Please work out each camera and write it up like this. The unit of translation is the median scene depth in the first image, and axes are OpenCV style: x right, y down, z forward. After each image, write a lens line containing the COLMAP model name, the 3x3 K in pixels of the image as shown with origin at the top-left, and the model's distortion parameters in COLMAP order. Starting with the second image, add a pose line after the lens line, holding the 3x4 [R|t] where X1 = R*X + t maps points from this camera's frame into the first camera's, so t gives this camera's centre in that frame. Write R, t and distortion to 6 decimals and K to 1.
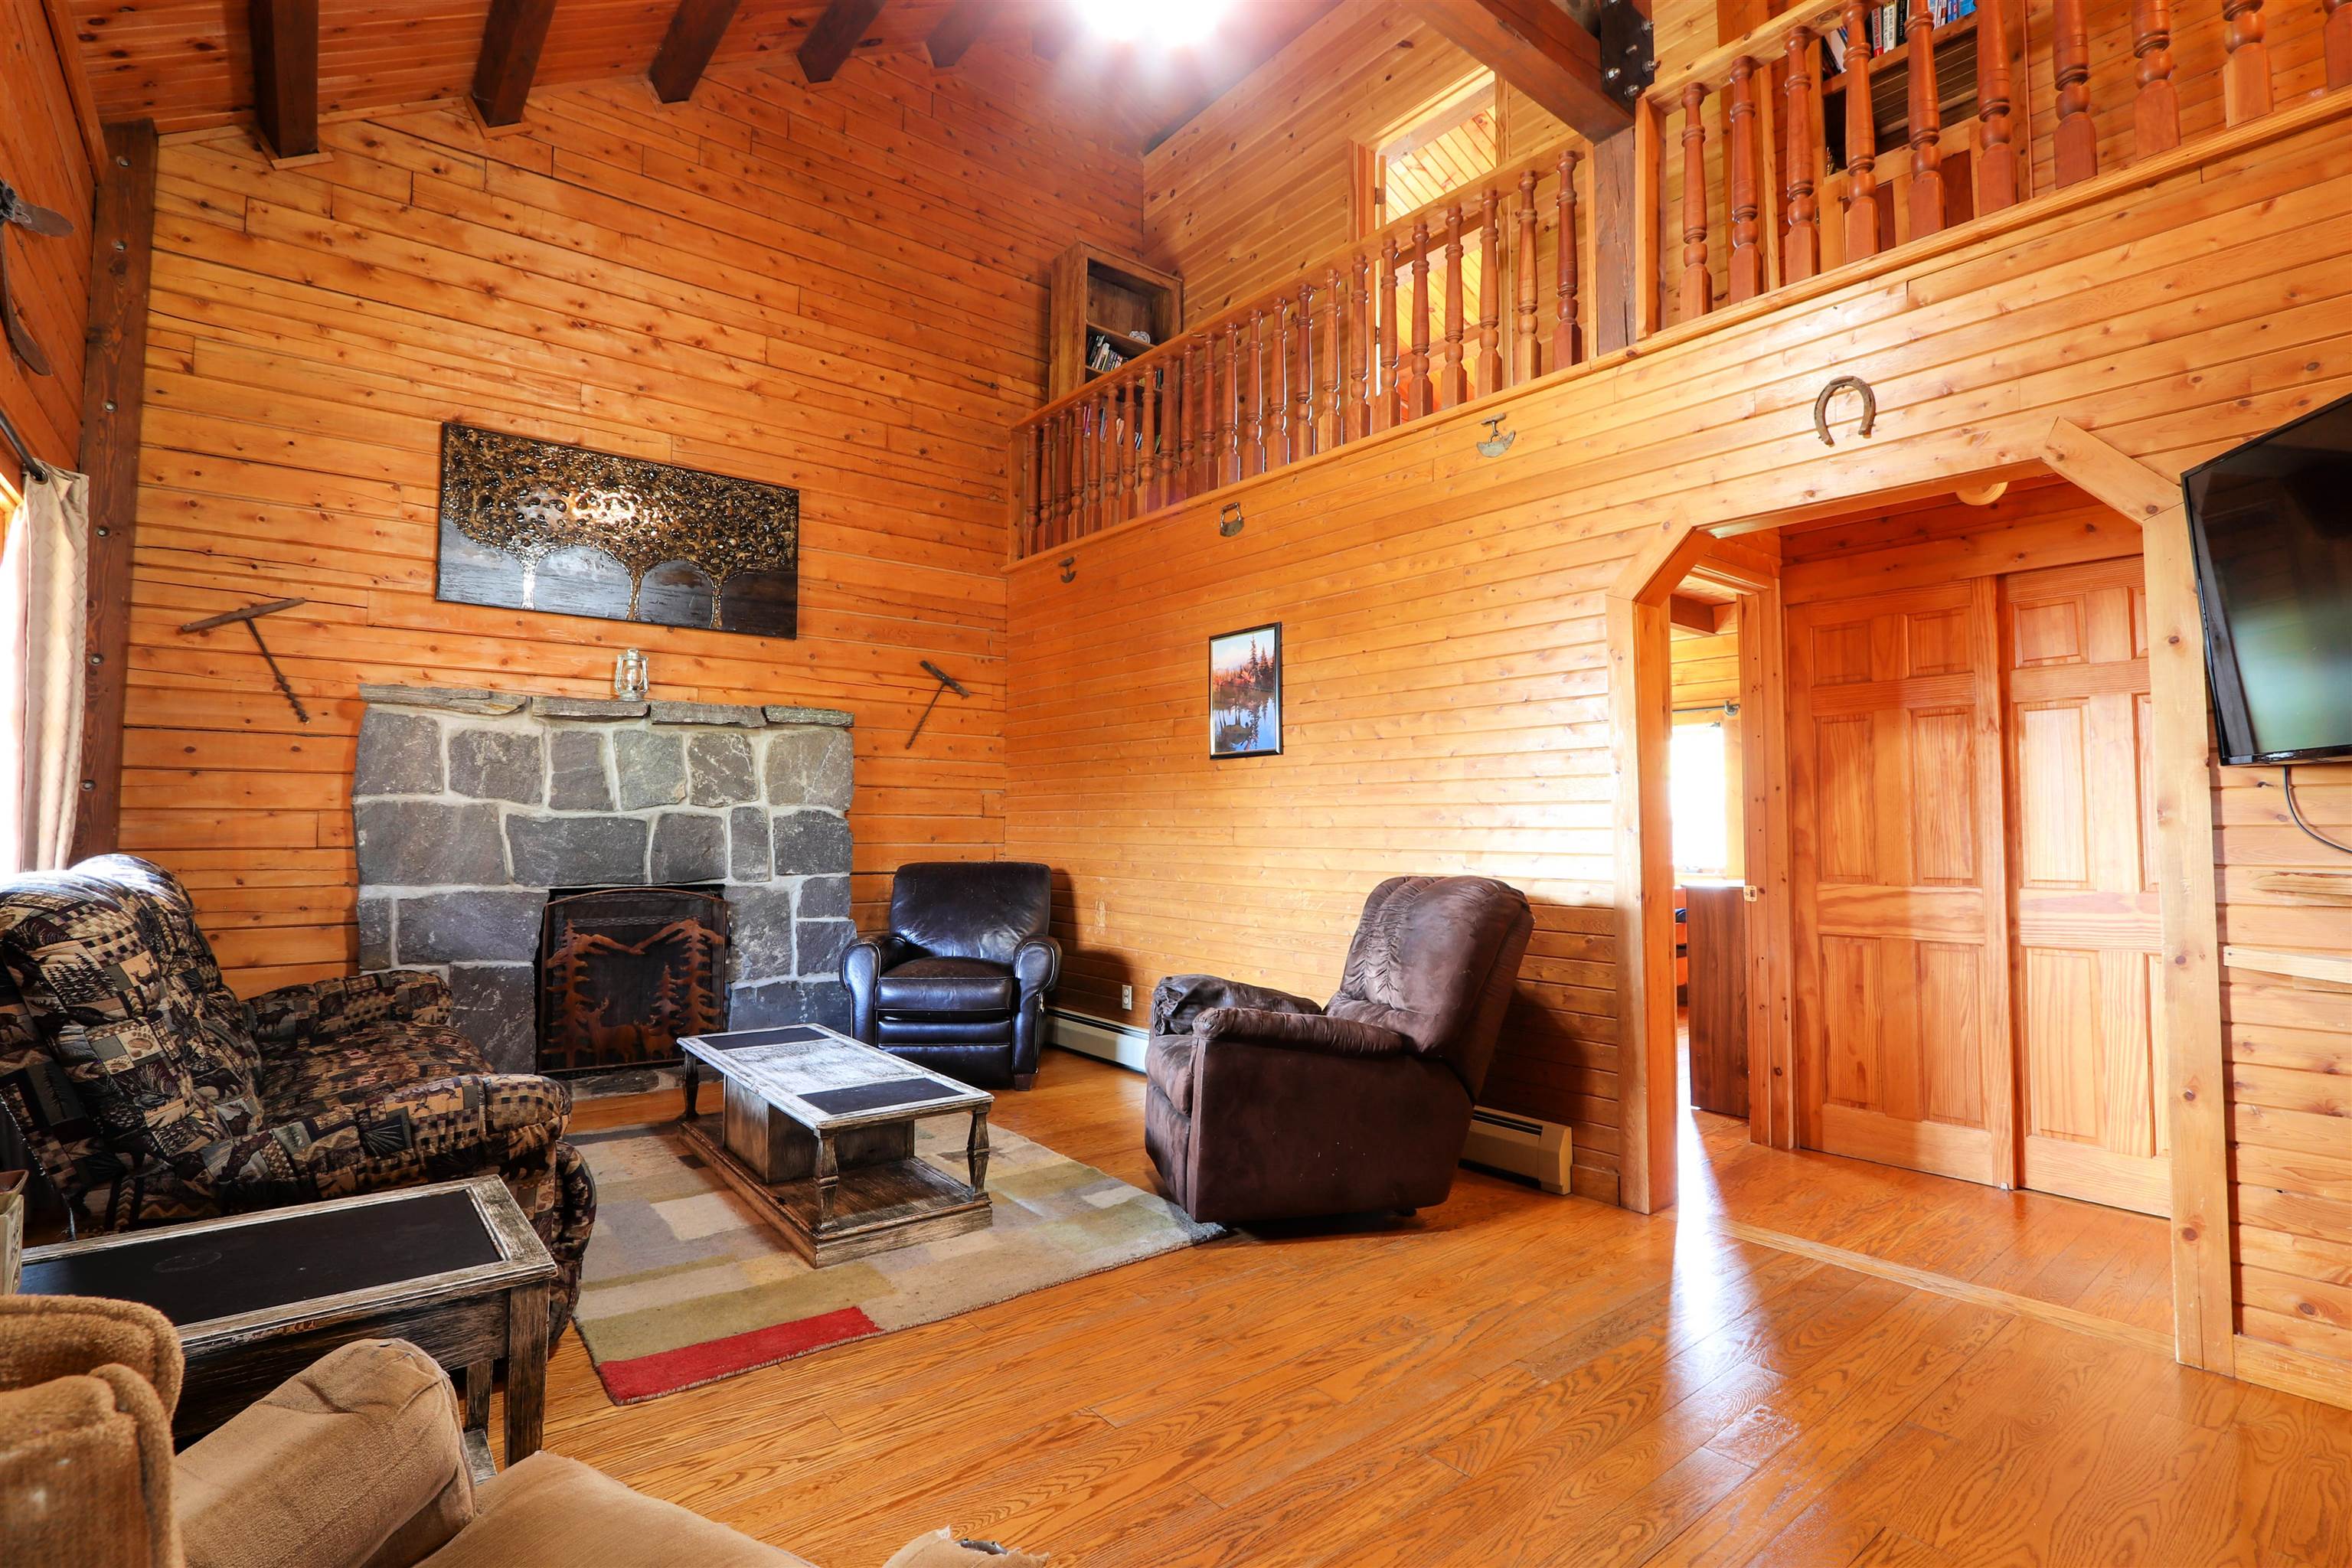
lens RADIAL K [[1119.1, 0, 1185.4], [0, 1119.1, 777.8], [0, 0, 1]] dist [-0.012694, 0.001757]
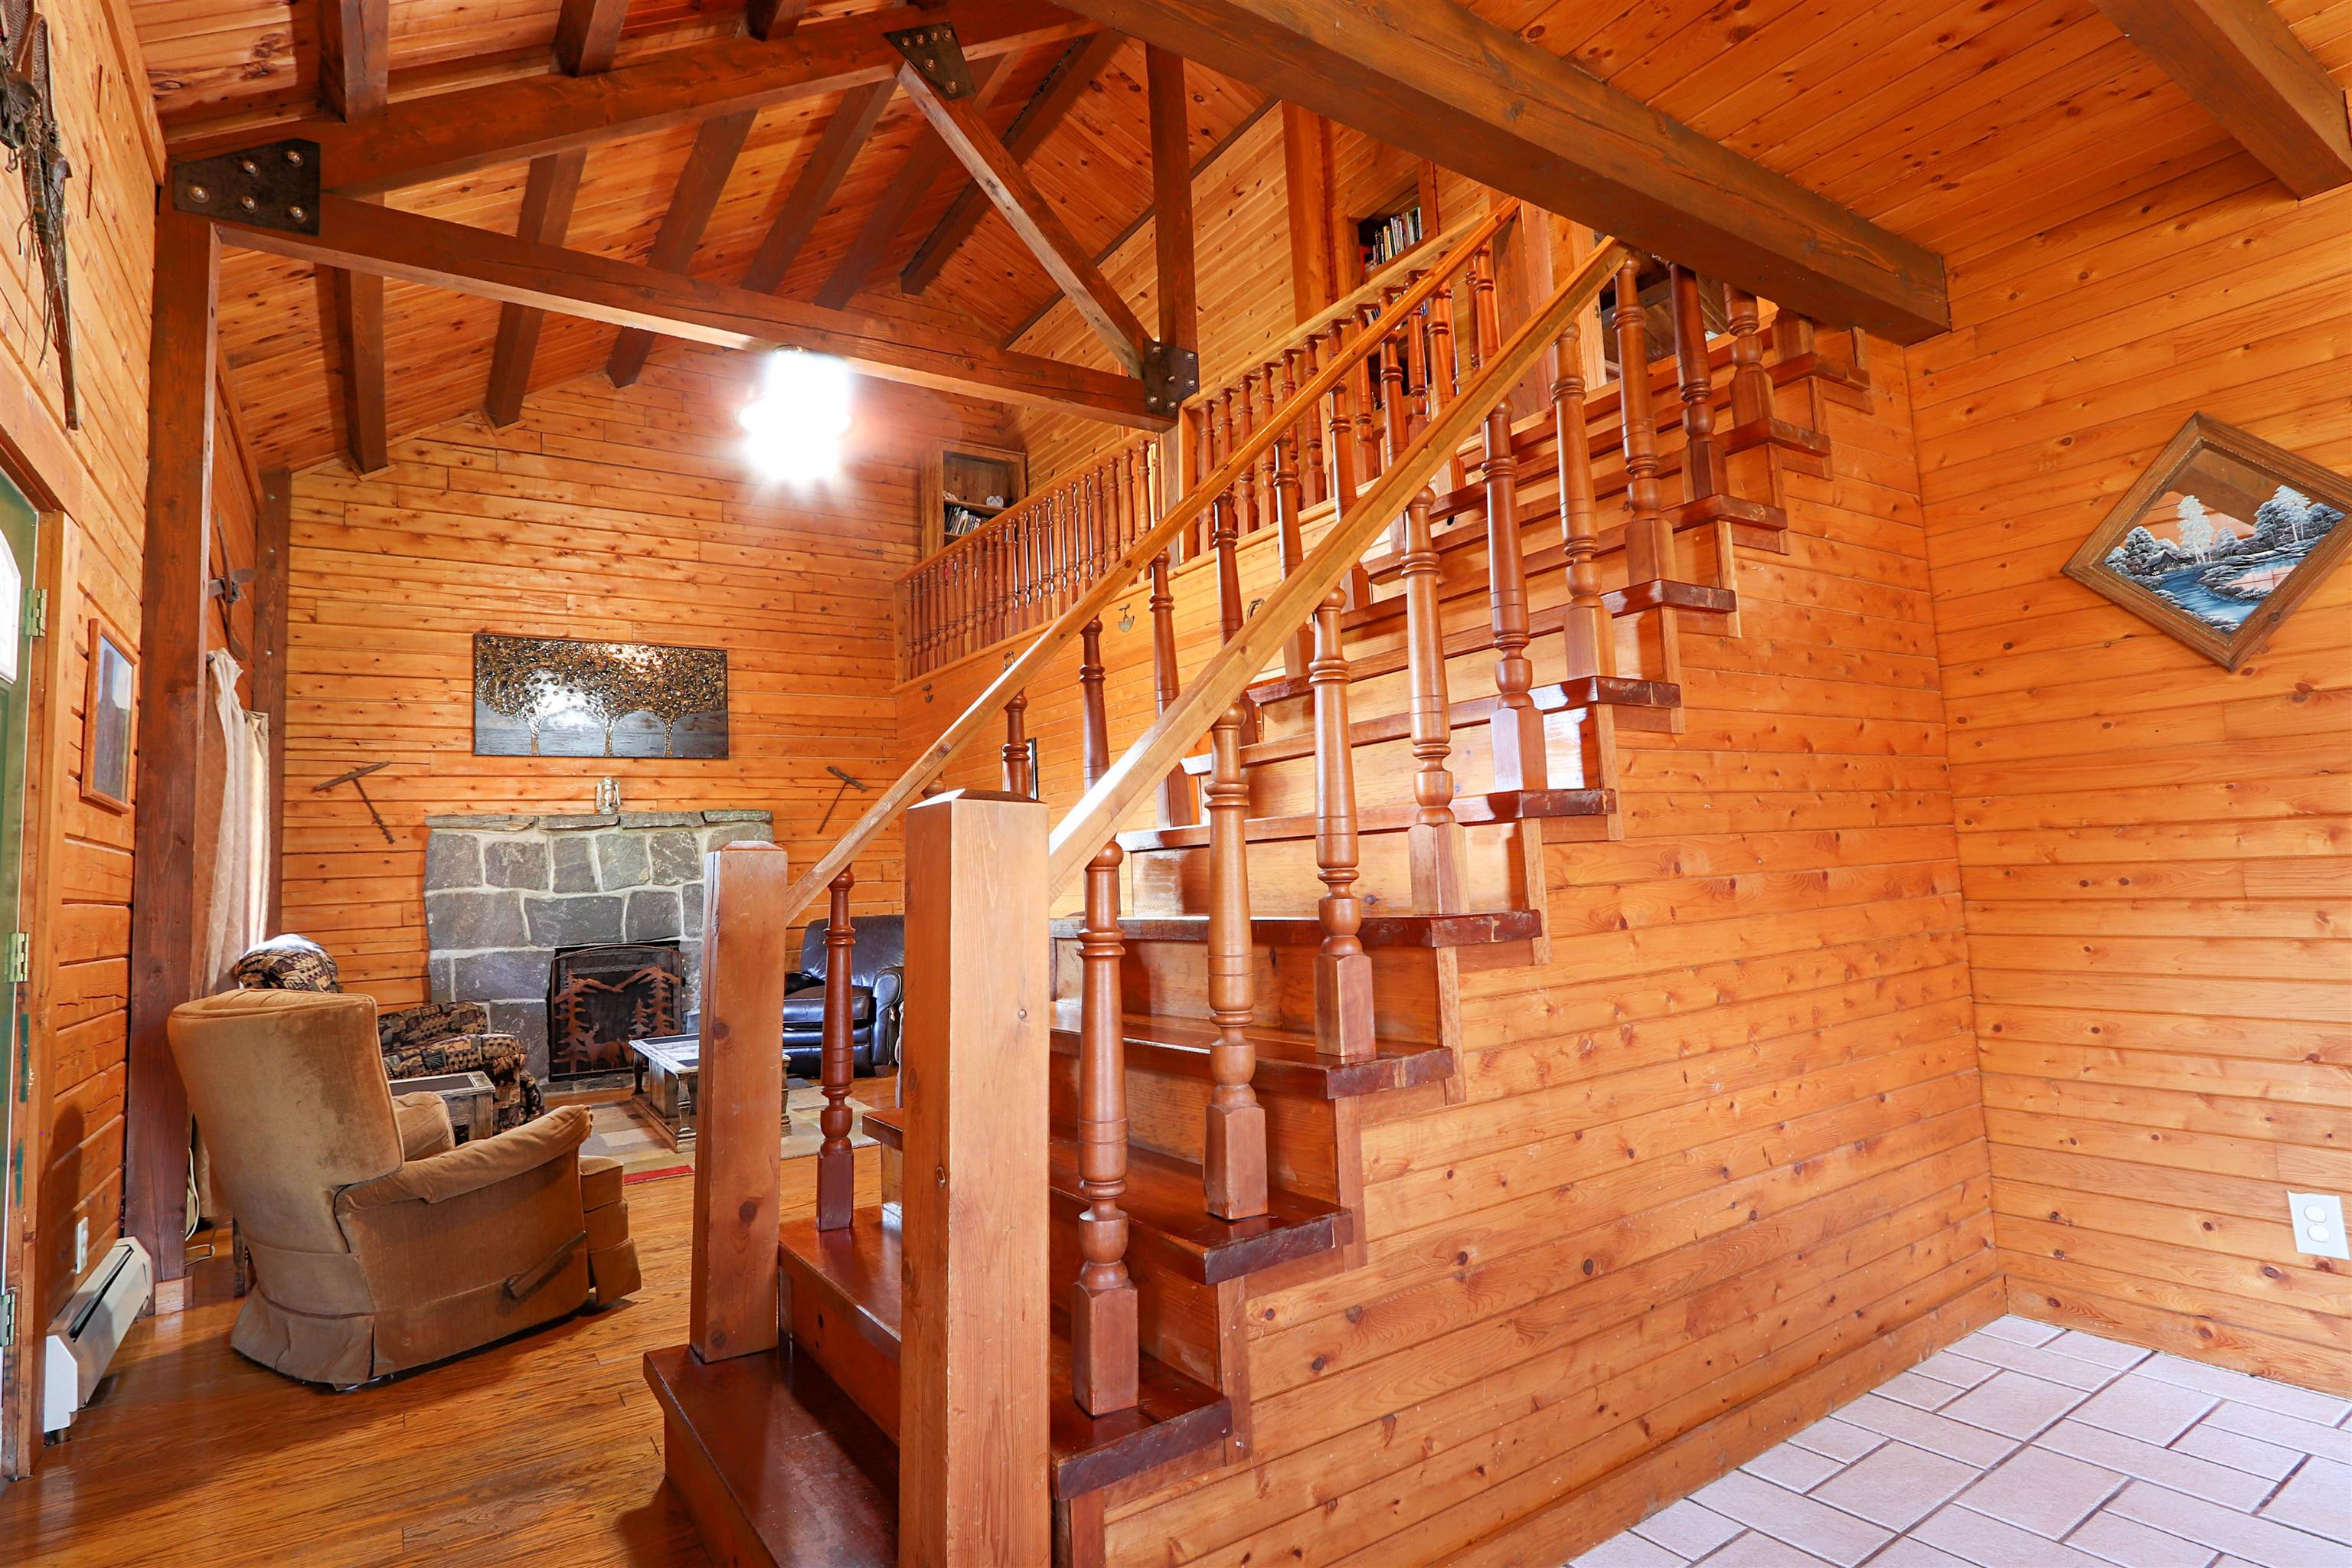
lens RADIAL K [[1180.2, 0, 1169.7], [0, 1180.2, 781.2], [0, 0, 1]] dist [-0.006284, -0.000735]
pose [[0.994817, -0.055355, -0.085289, 0.364387], [0.052531, 0.998006, -0.035006, -0.021225], [0.087056, 0.030344, 0.995741, -0.458204]]
